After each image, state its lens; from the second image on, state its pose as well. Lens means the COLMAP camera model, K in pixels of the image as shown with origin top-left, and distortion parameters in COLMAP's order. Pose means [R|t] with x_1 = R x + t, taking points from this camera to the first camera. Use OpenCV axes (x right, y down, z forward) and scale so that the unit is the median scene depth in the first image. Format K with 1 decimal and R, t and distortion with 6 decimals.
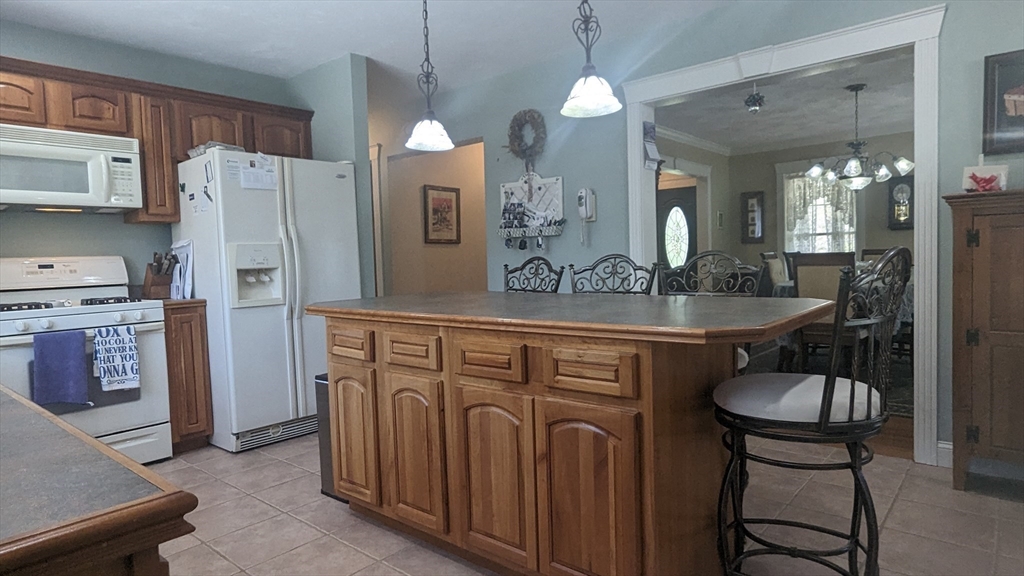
lens RADIAL K [[633.9, 0, 510.5], [0, 633.9, 290.9], [0, 0, 1]] dist [-0.005018, 0.007292]
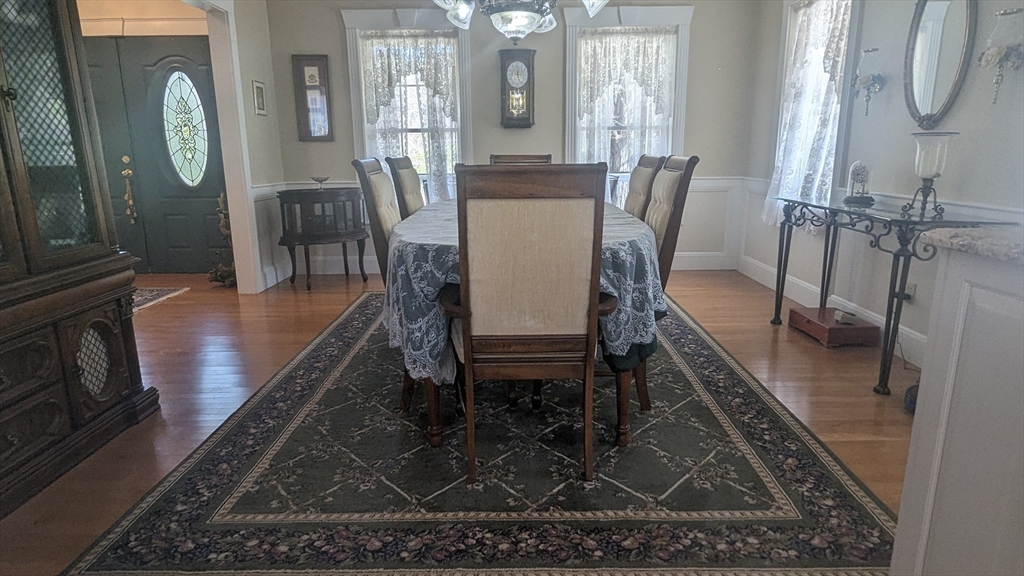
lens RADIAL K [[633.9, 0, 514.8], [0, 633.9, 290.3], [0, 0, 1]] dist [-0.005018, 0.007292]
pose [[0.778083, -0.112265, 0.618048, 0.138564], [0.018553, 0.987578, 0.156031, -0.024854], [-0.627887, -0.109938, 0.770500, 0.396061]]
